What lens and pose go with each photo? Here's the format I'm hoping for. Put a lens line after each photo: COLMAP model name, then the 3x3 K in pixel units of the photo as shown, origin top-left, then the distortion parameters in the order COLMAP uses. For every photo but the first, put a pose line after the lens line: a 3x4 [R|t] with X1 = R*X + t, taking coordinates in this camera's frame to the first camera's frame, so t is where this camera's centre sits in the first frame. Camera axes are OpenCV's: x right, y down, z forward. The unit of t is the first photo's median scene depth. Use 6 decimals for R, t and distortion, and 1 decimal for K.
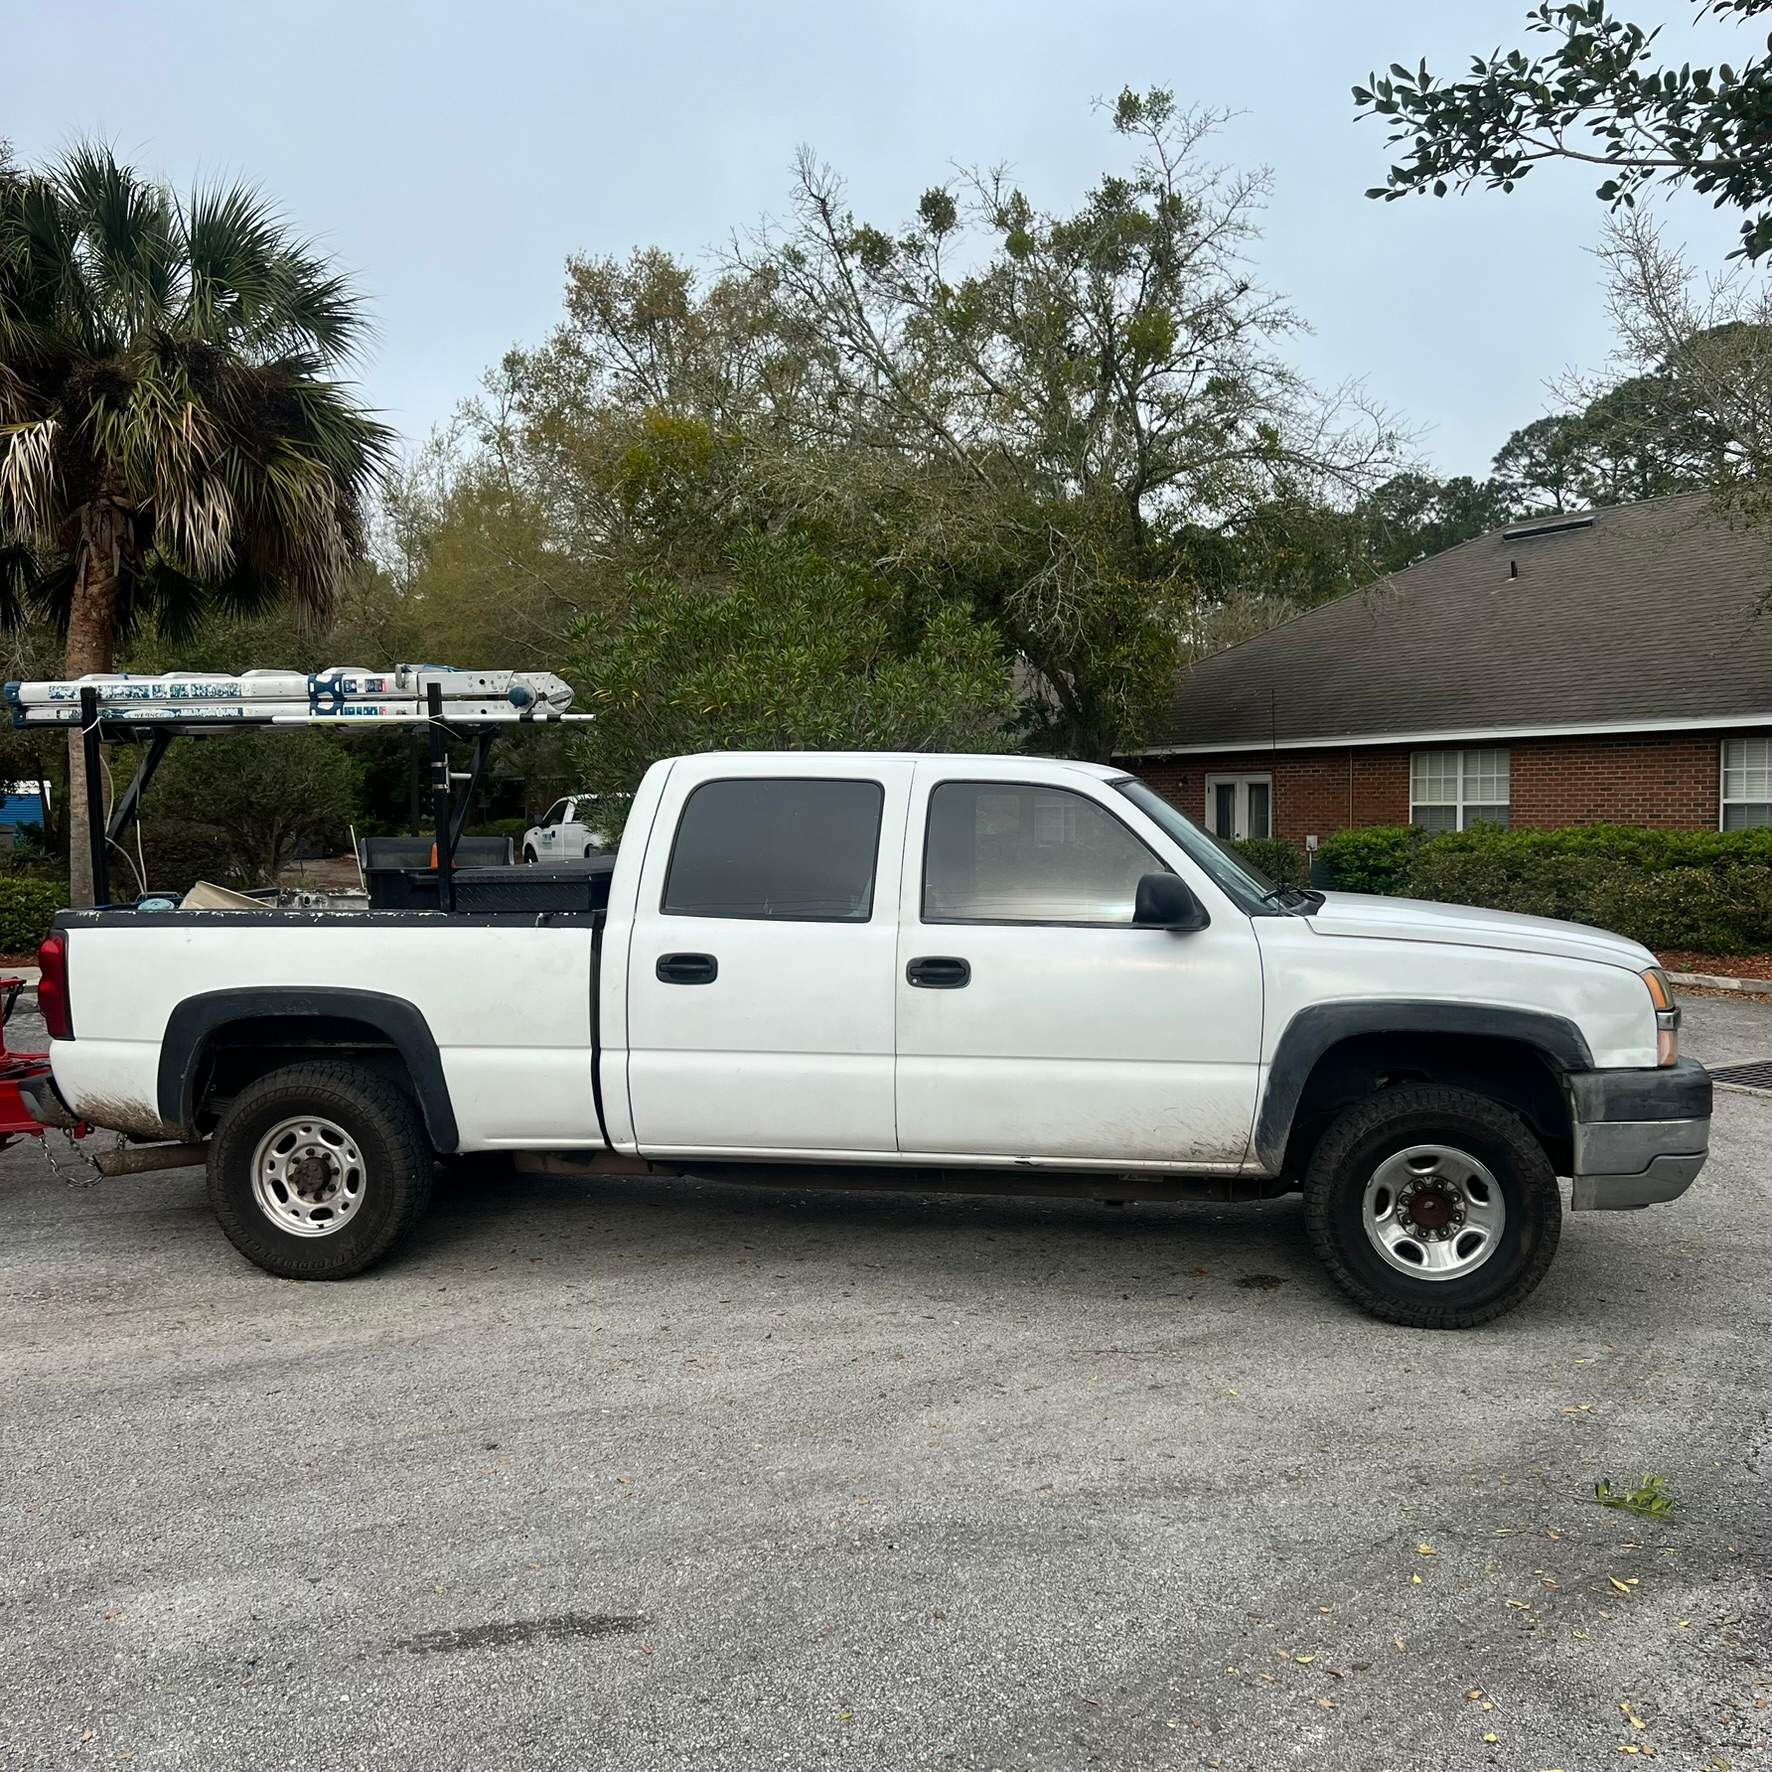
lens RADIAL K [[1771.2, 0, 879.1], [0, 1771.2, 886.8], [0, 0, 1]] dist [0.069930, -0.098934]
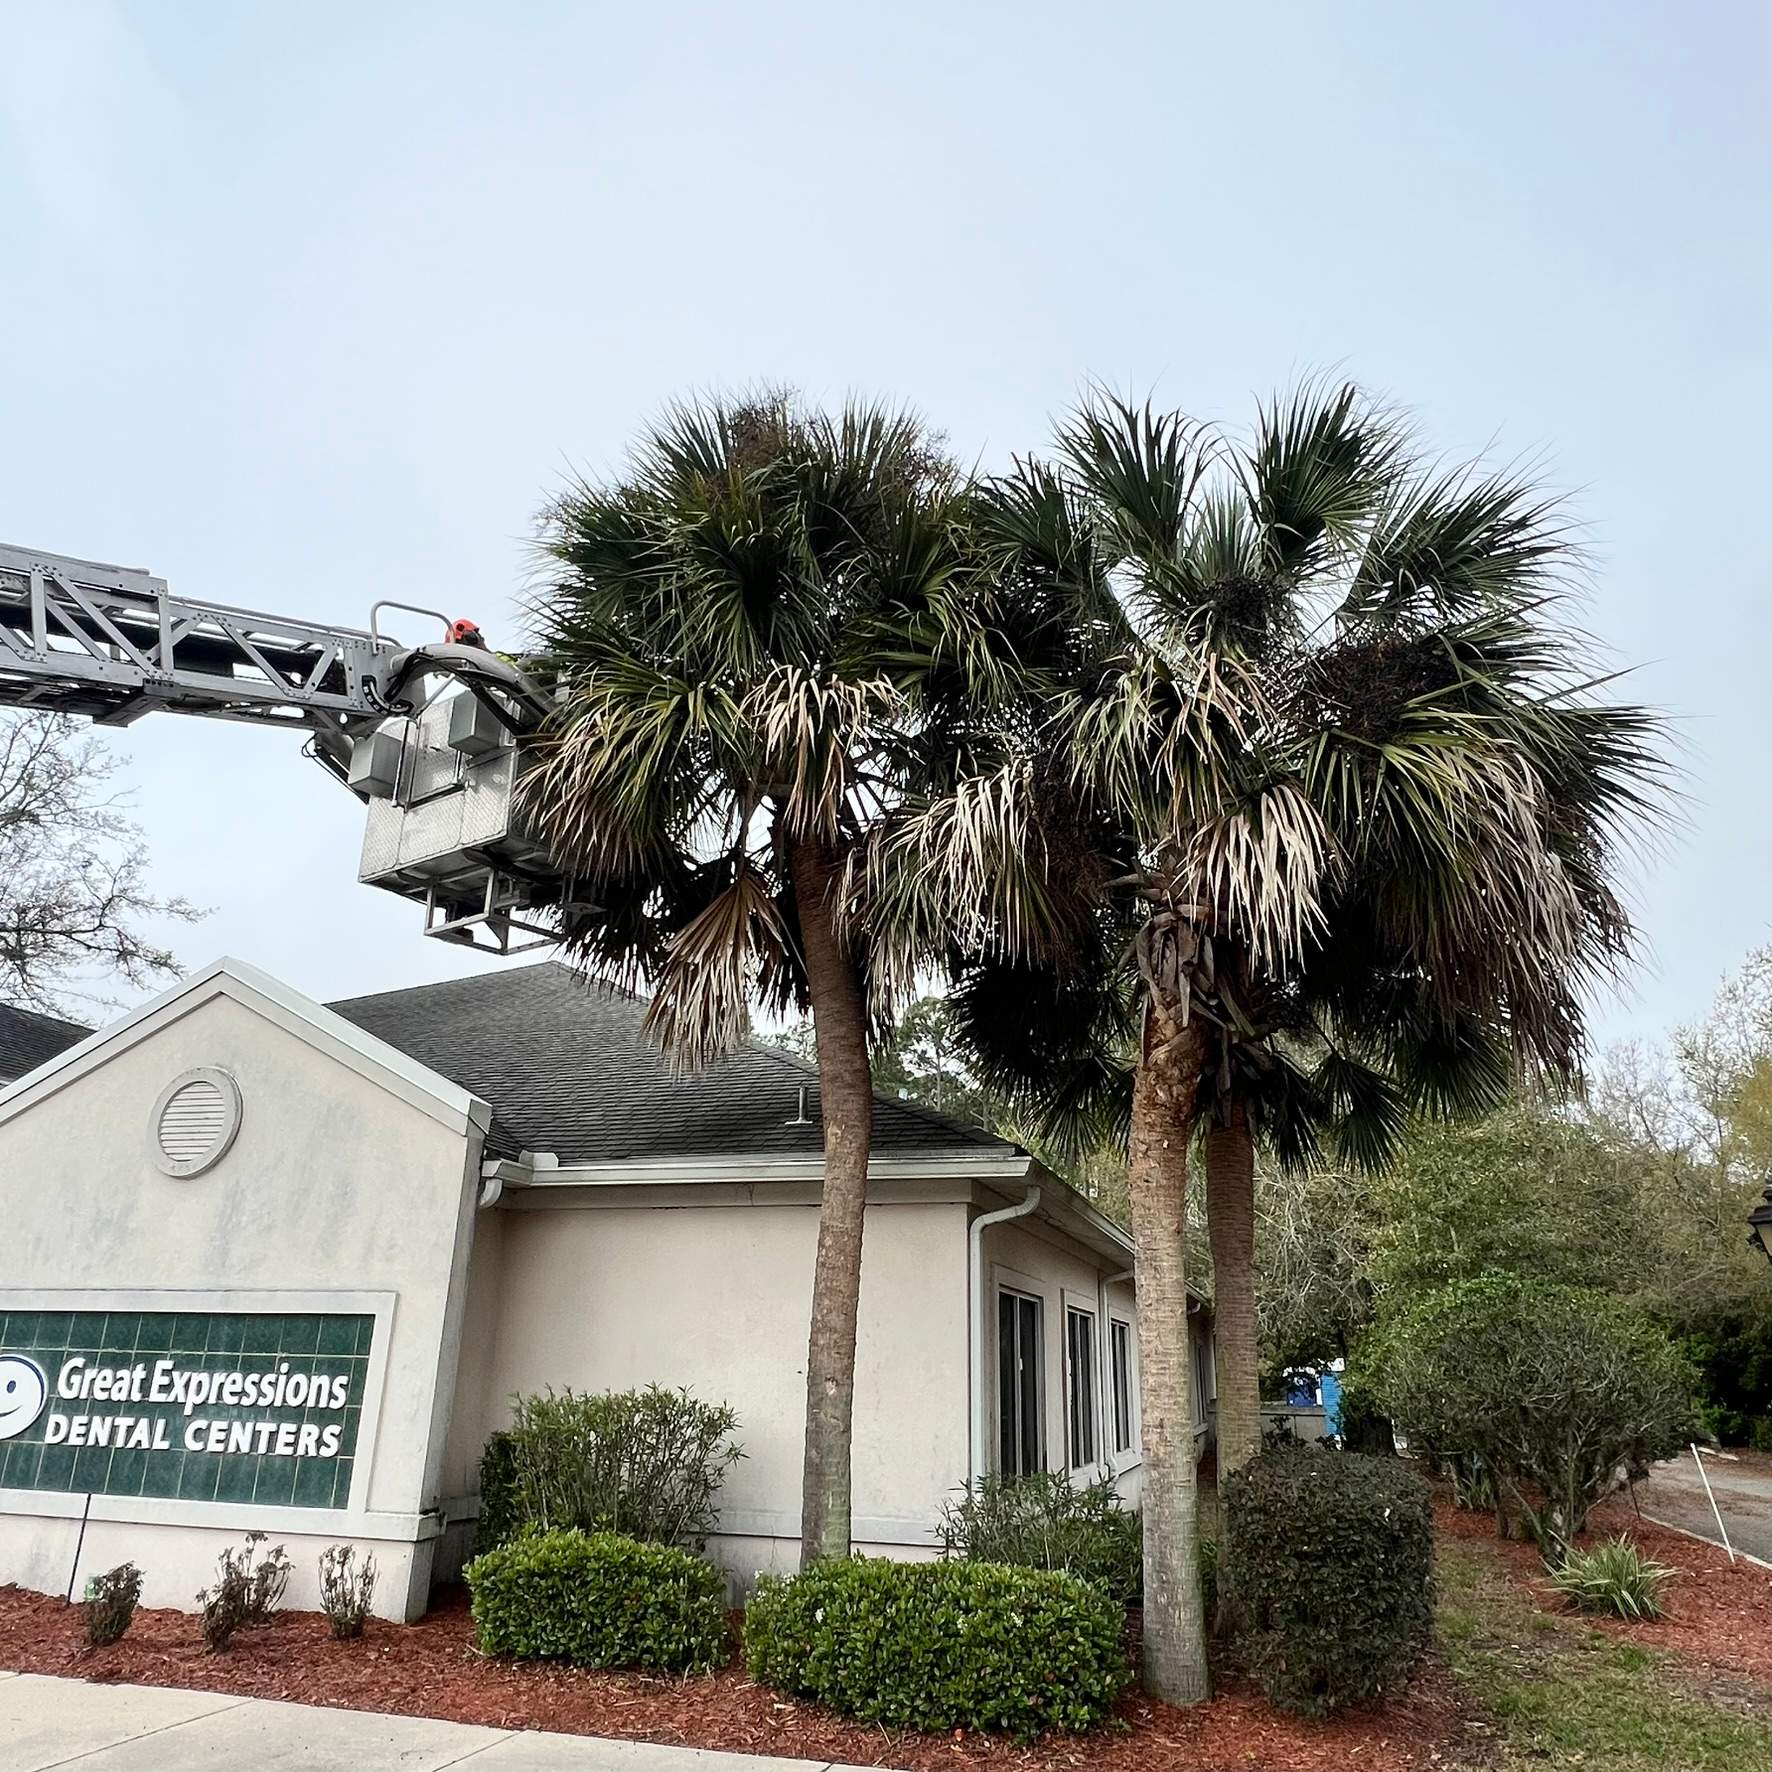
lens RADIAL K [[1301.3, 0, 871.0], [0, 1301.3, 883.5], [0, 0, 1]] dist [0.003958, -0.007212]
pose [[0.678710, -0.234495, -0.695963, -0.178099], [-0.060429, 0.926609, -0.371139, -0.047314], [0.731916, 0.293952, 0.614729, 0.632168]]
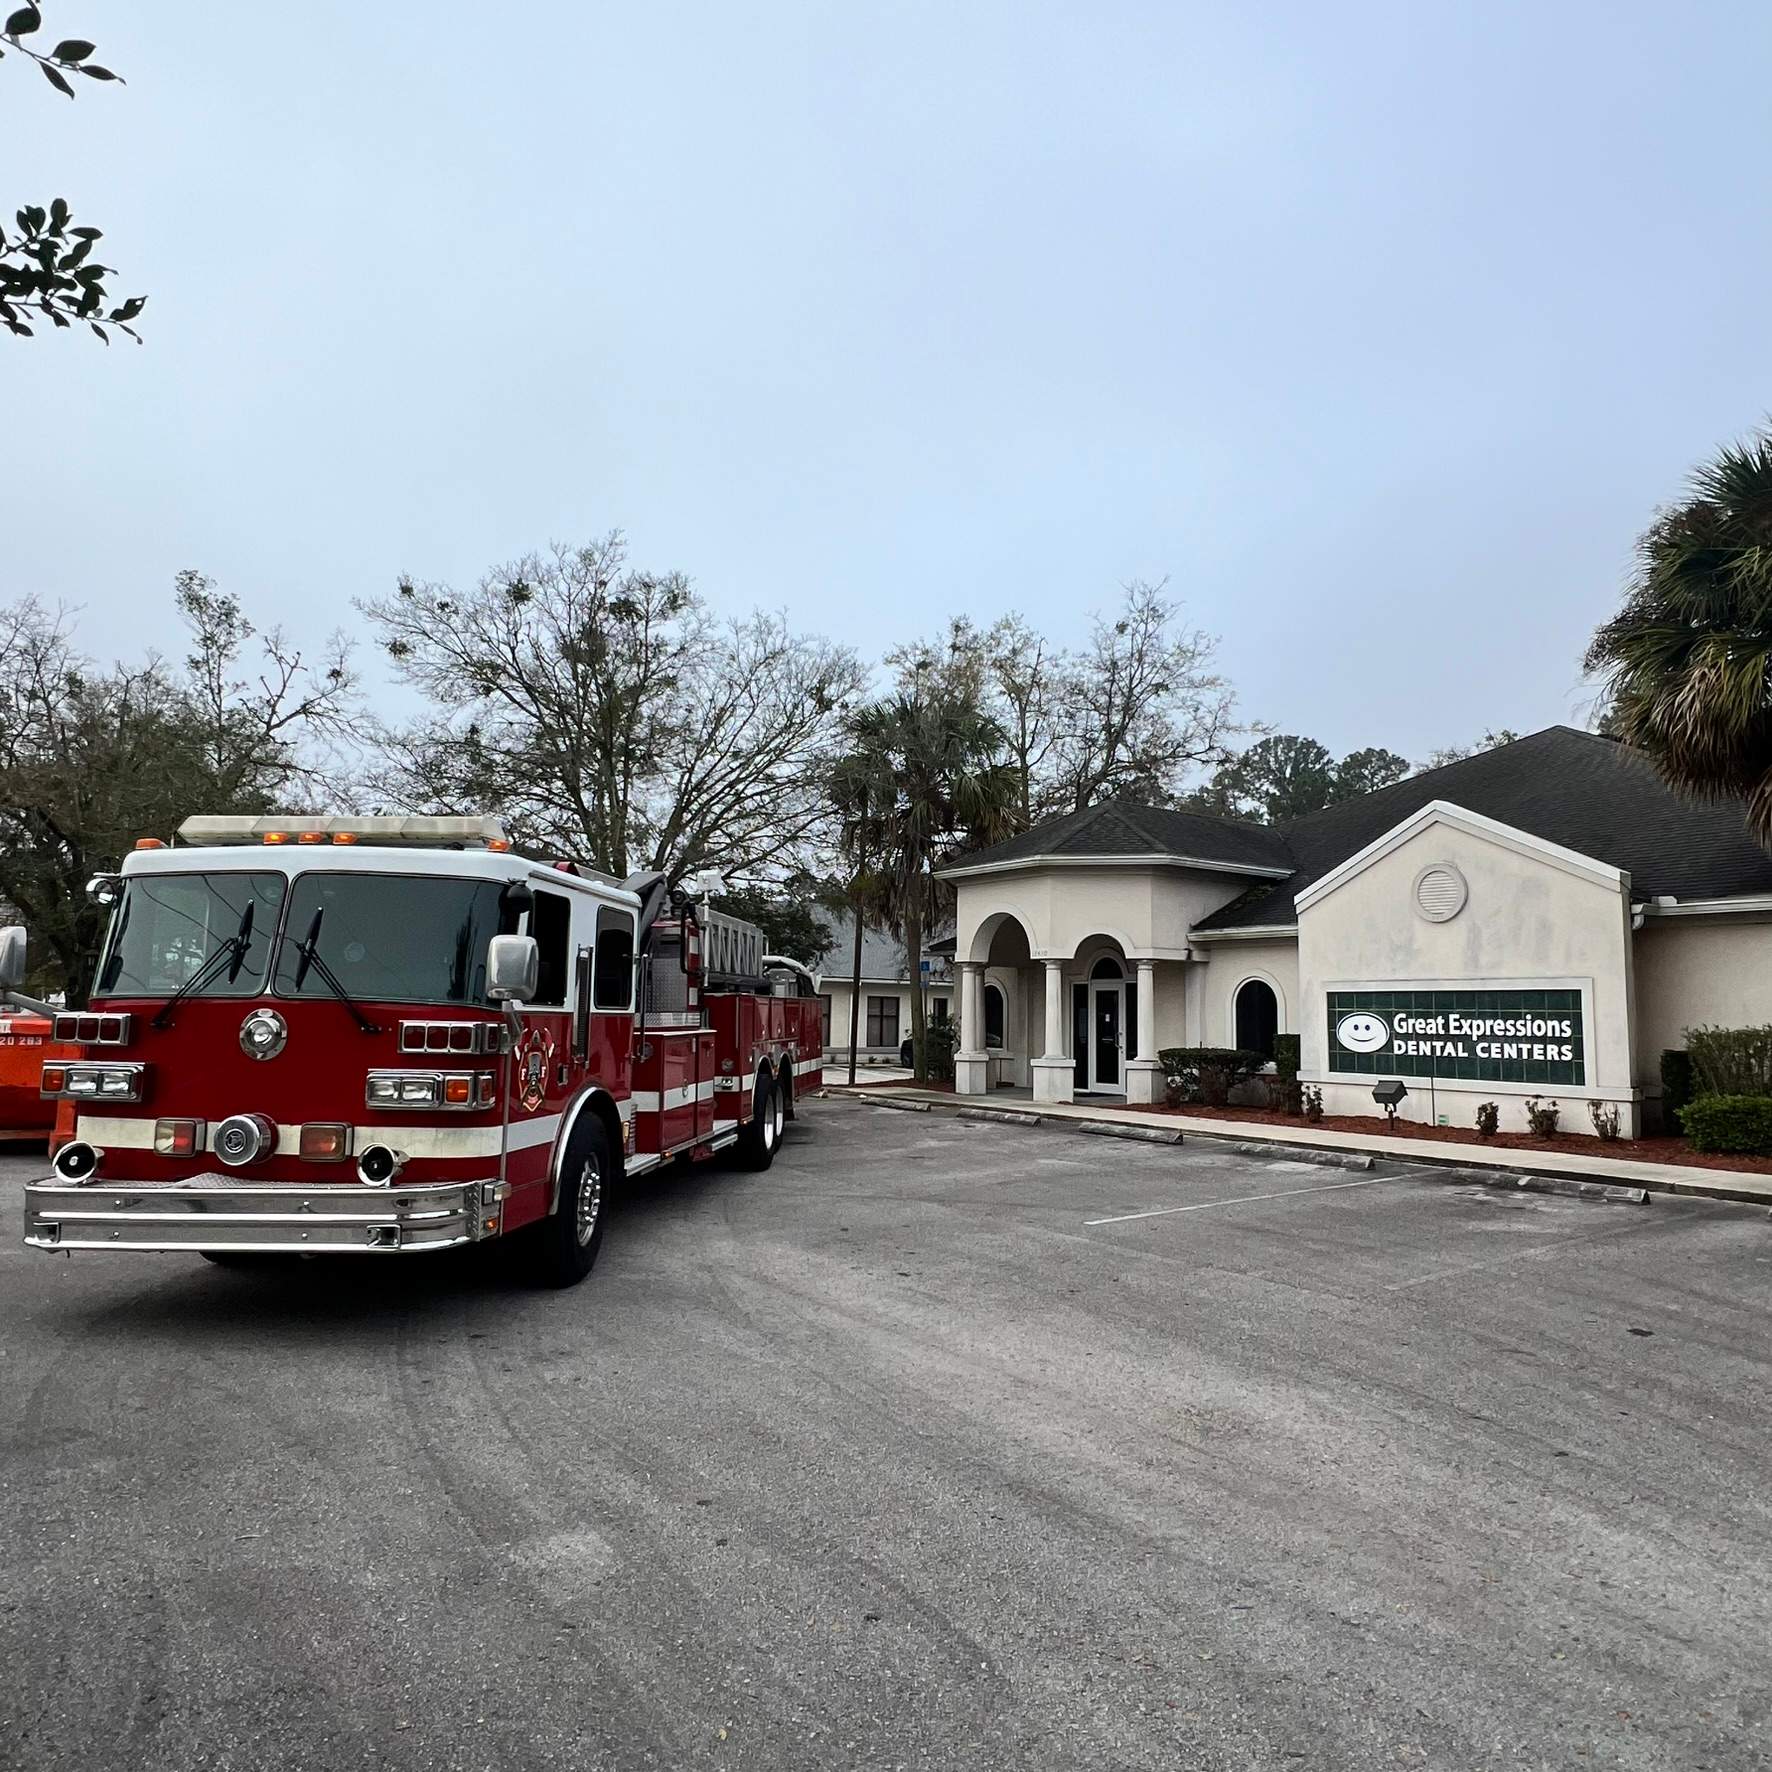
lens RADIAL K [[1218.5, 0, 881.2], [0, 1218.5, 880.3], [0, 0, 1]] dist [-0.001629, 0.002632]
pose [[0.065373, -0.102082, -0.992626, 0.169924], [-0.064768, 0.992222, -0.106306, -0.018472], [0.995757, 0.071240, 0.058253, 0.268512]]
